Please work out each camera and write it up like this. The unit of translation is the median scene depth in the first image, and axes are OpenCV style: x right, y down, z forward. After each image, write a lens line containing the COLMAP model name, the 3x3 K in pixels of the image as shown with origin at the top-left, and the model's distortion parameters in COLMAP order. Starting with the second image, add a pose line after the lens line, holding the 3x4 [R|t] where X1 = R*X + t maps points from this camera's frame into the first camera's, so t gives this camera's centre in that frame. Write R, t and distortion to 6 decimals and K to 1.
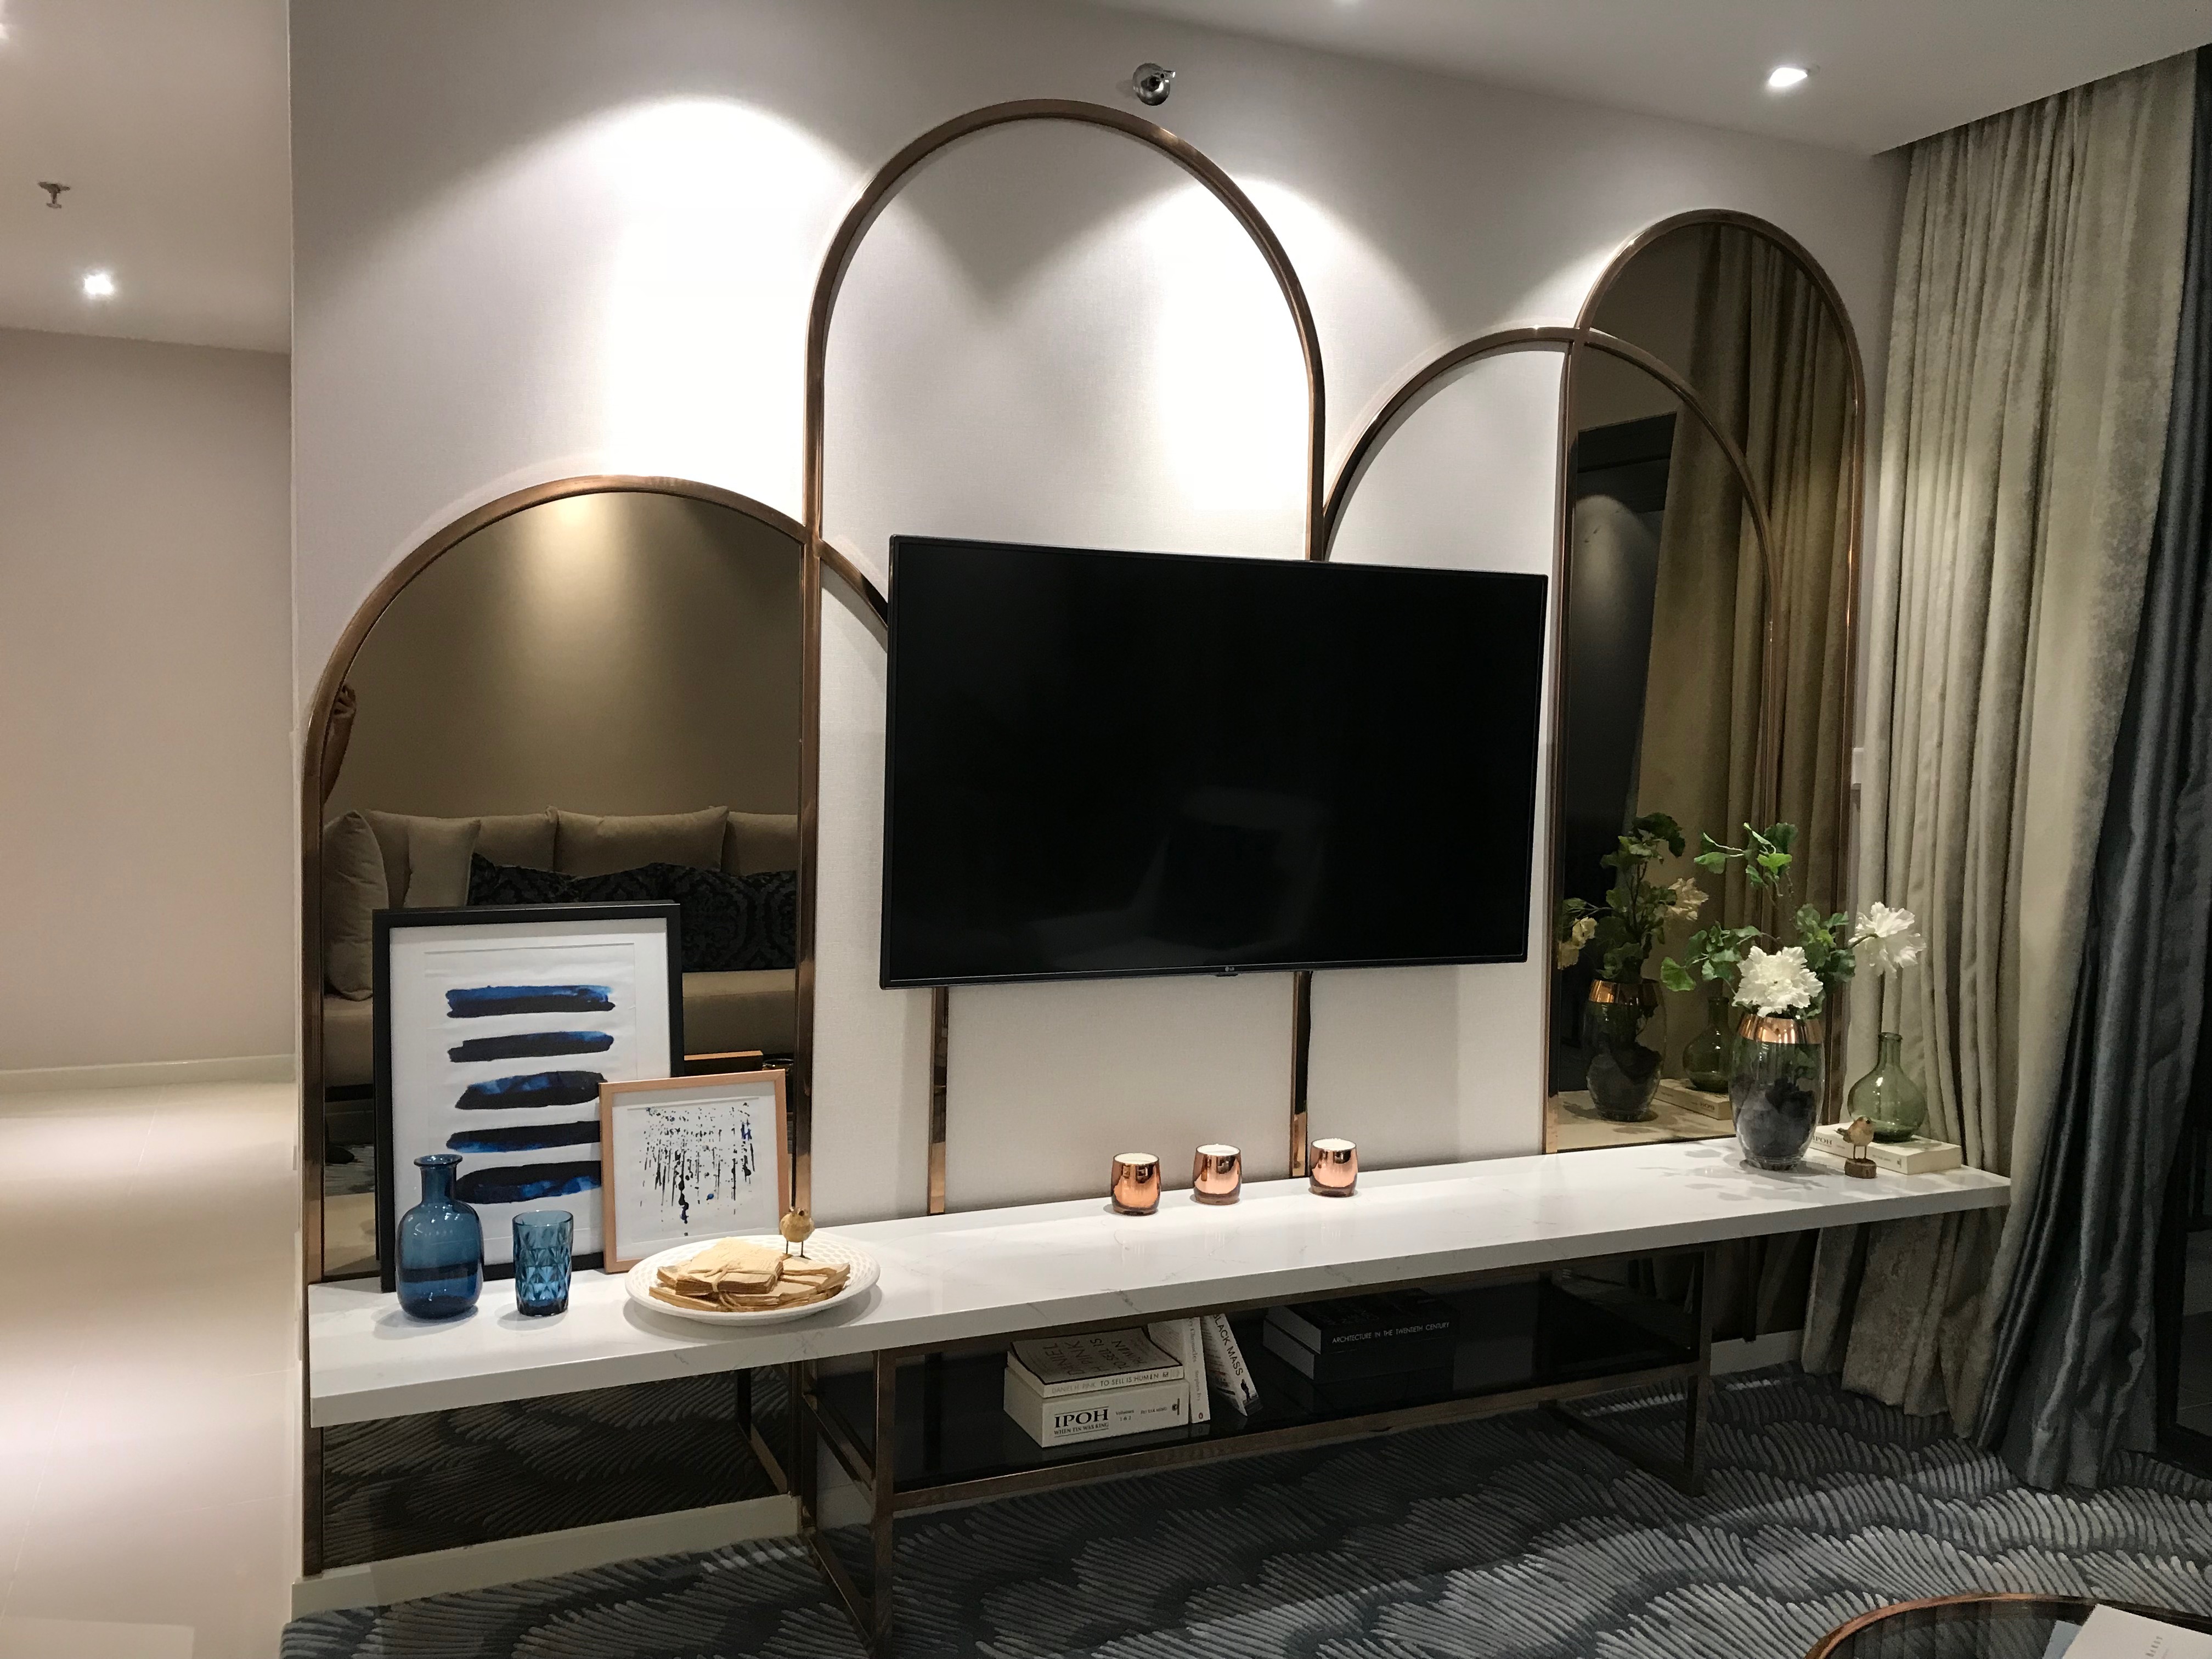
lens RADIAL K [[1809.3, 0, 1112.1], [0, 1809.3, 819.8], [0, 0, 1]] dist [0.014042, 0.013626]
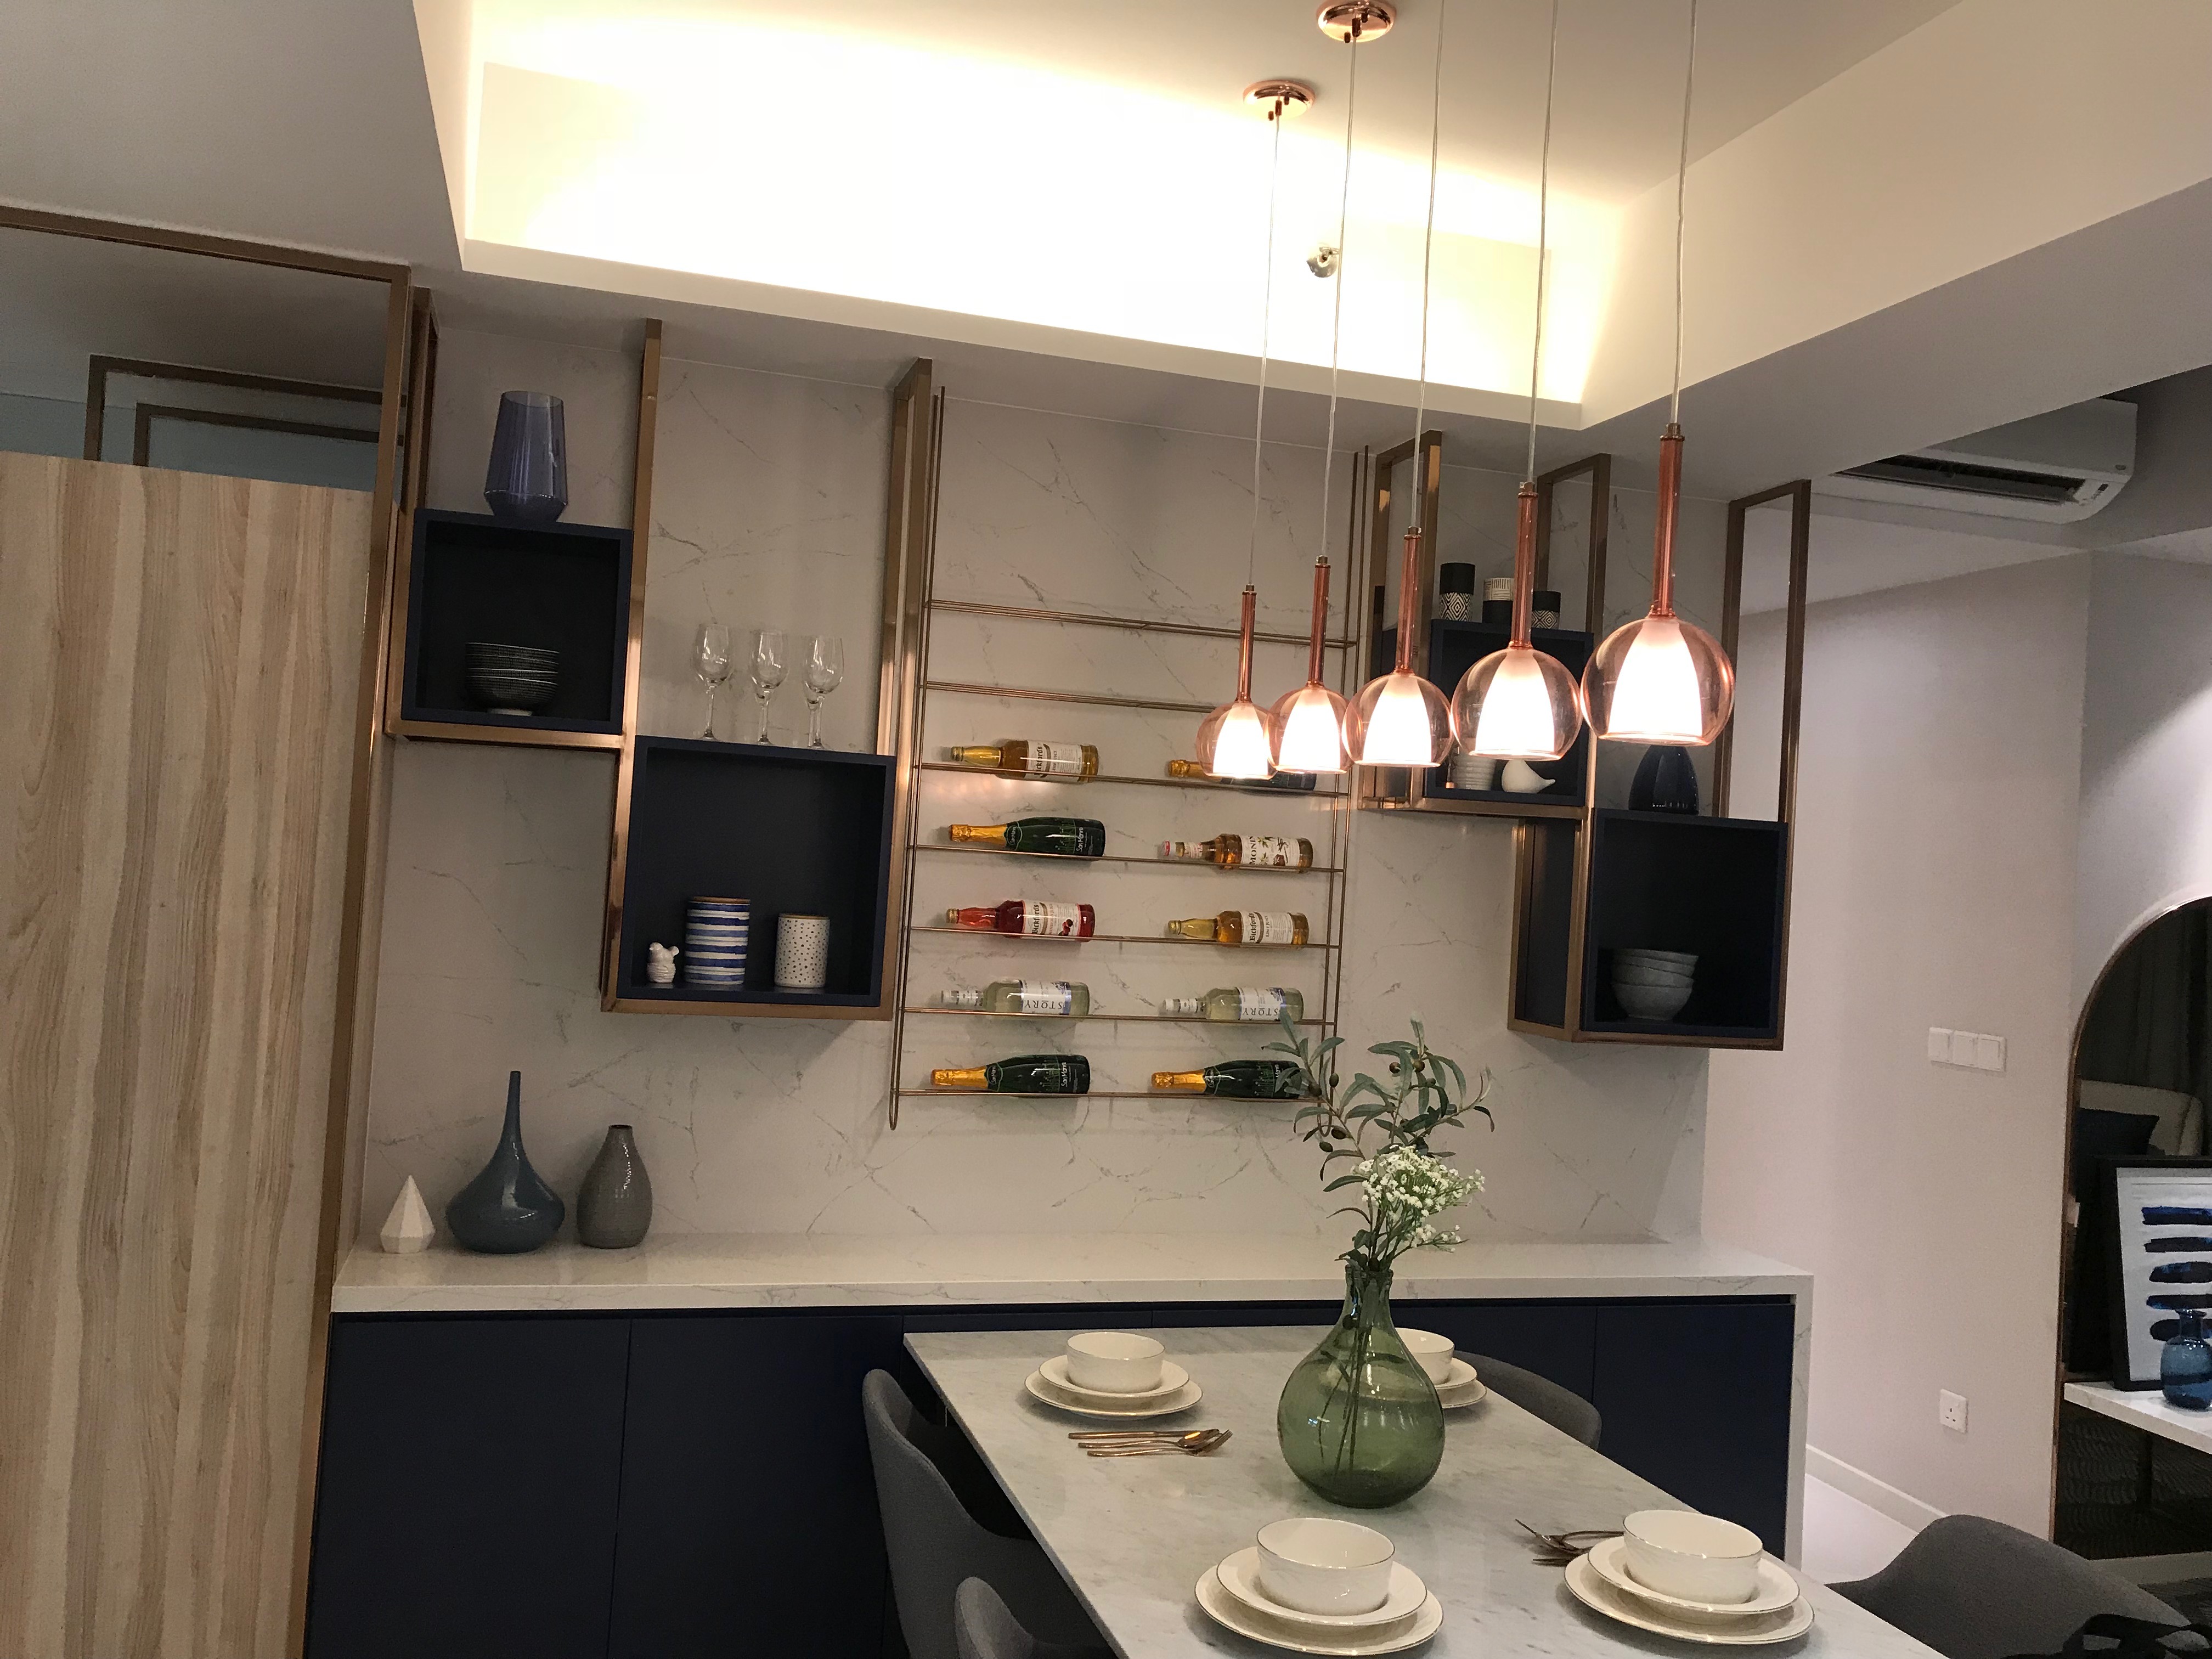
lens RADIAL K [[1809.3, 0, 1112.1], [0, 1809.3, 819.8], [0, 0, 1]] dist [0.014042, 0.013626]
pose [[0.993986, 0.022476, -0.107179, -1.108142], [-0.036026, 0.991347, -0.126224, -0.012764], [0.103415, 0.129326, 0.986195, -0.767768]]
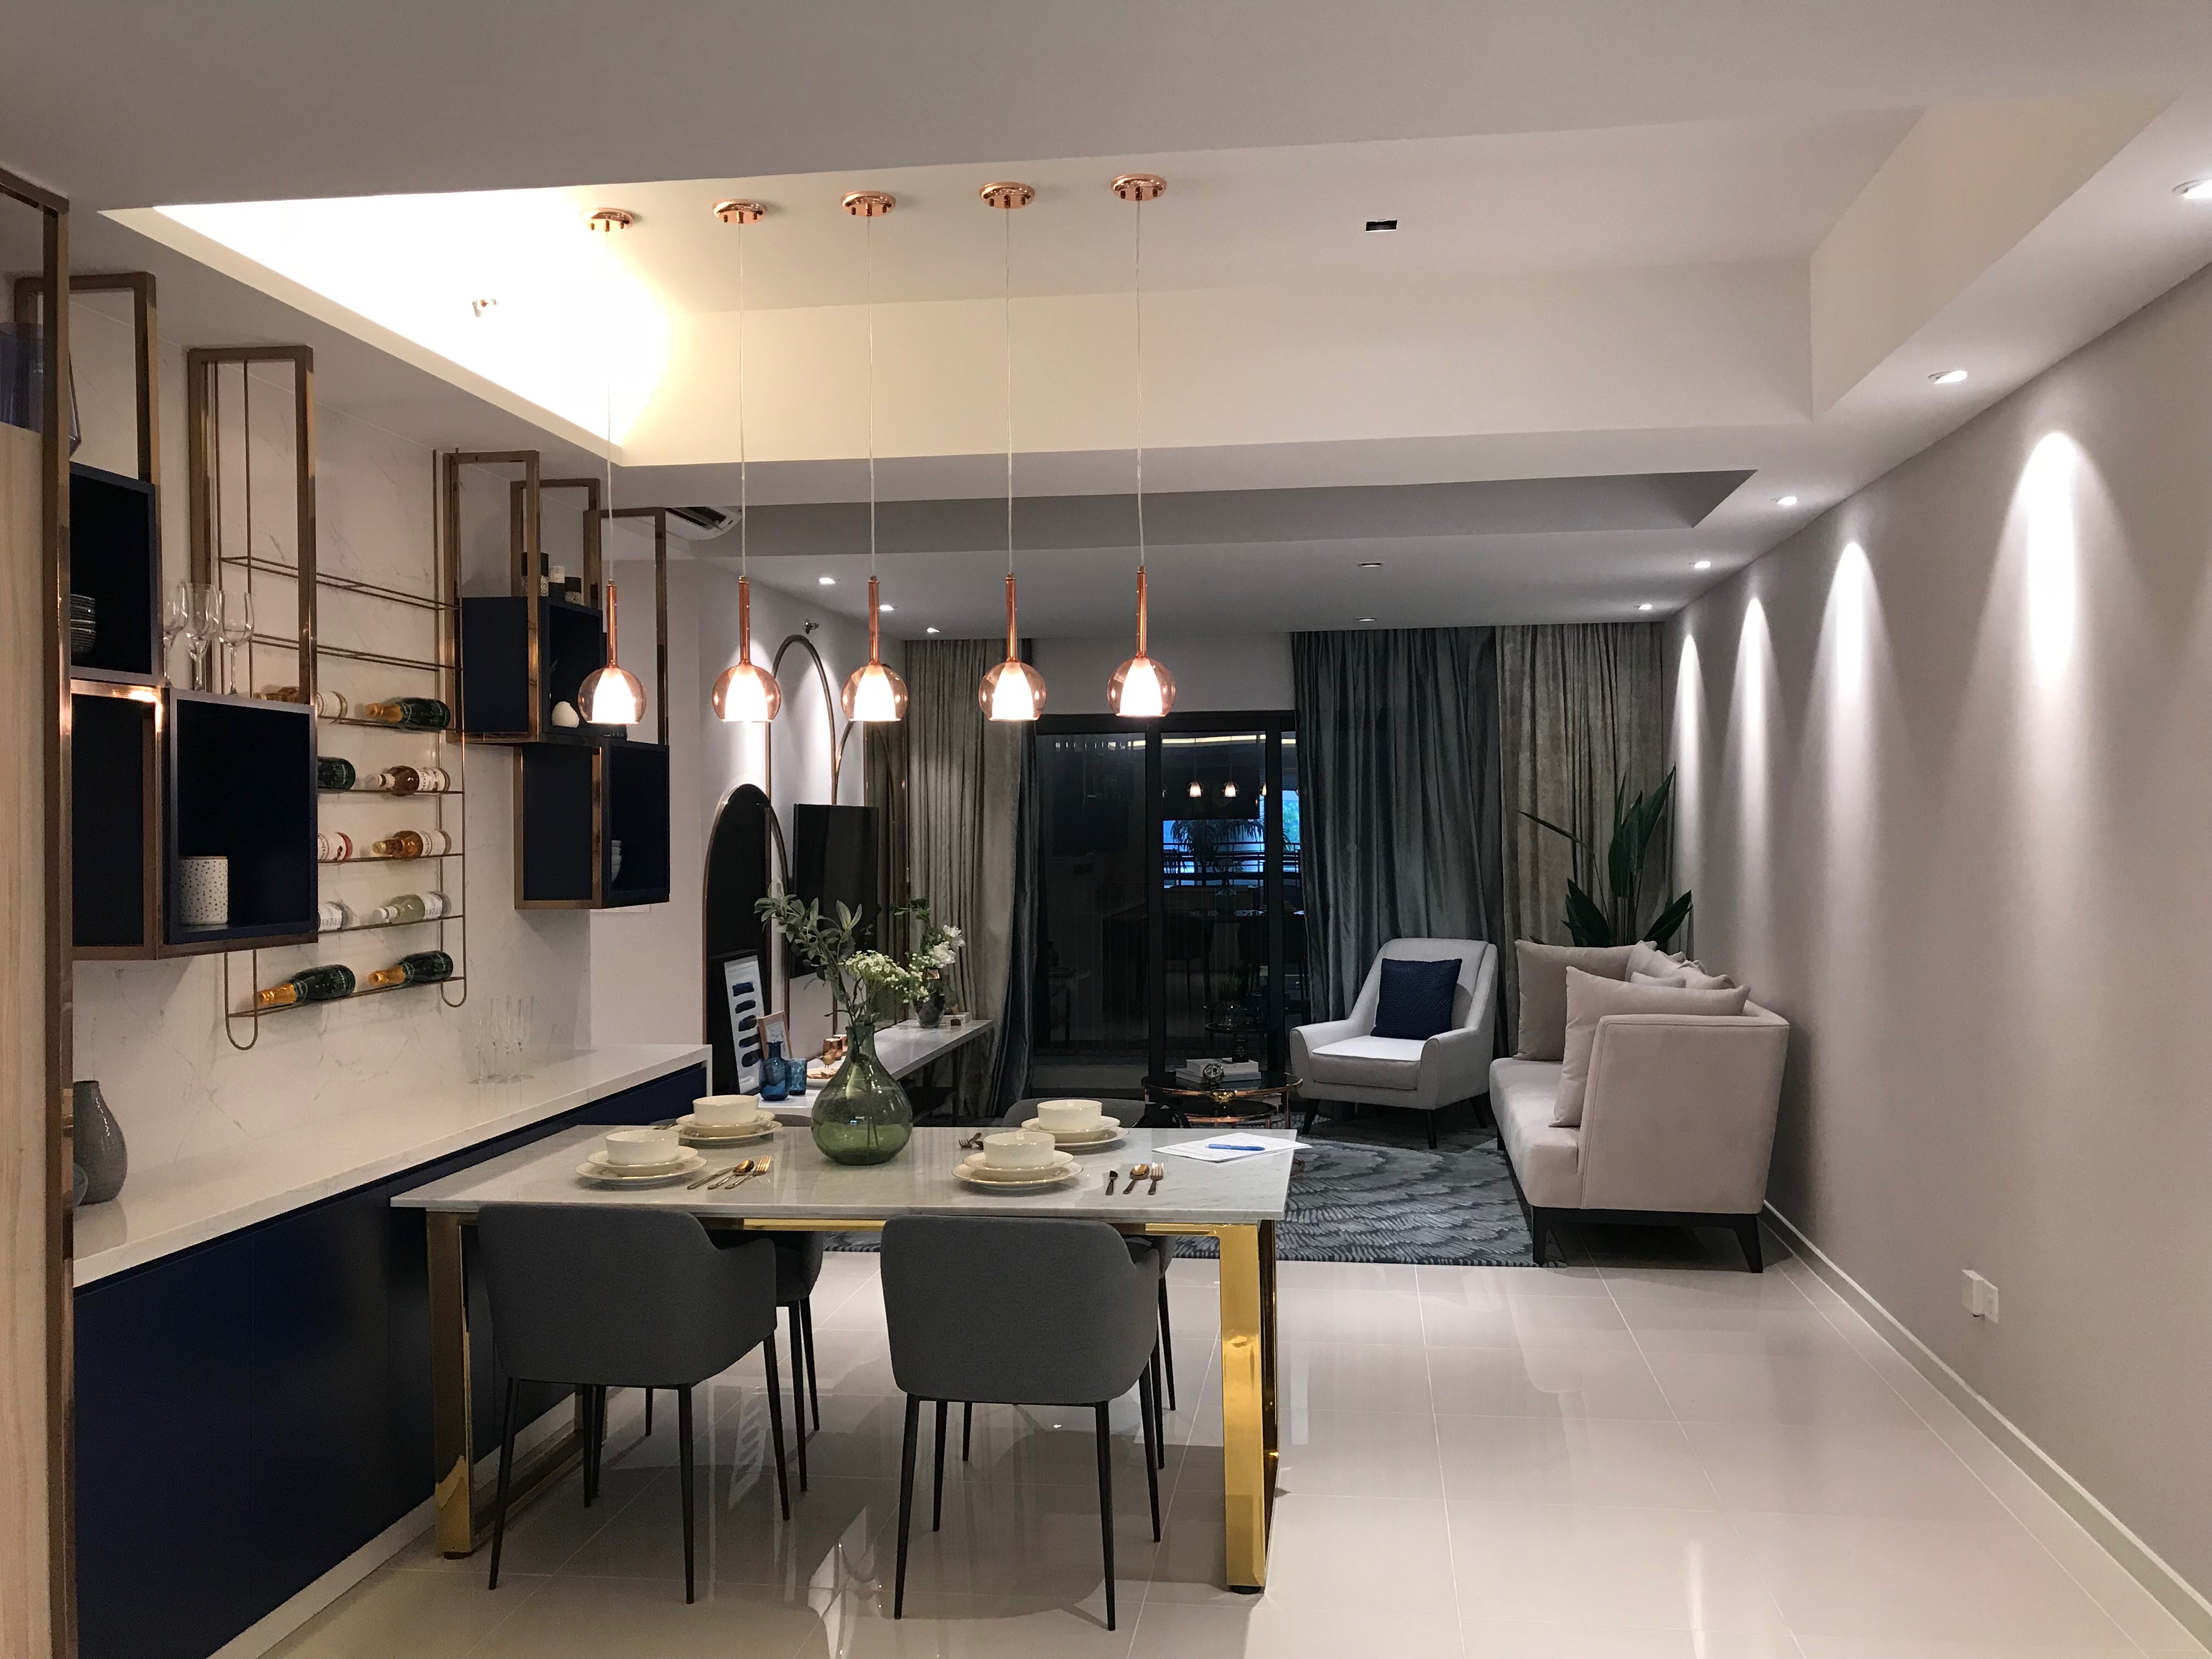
lens RADIAL K [[1809.3, 0, 1112.1], [0, 1809.3, 819.8], [0, 0, 1]] dist [0.014042, 0.013626]
pose [[0.516323, -0.032732, 0.855768, -2.287777], [0.105652, 0.994070, -0.025722, -0.020508], [-0.849852, 0.103695, 0.516720, -0.791392]]
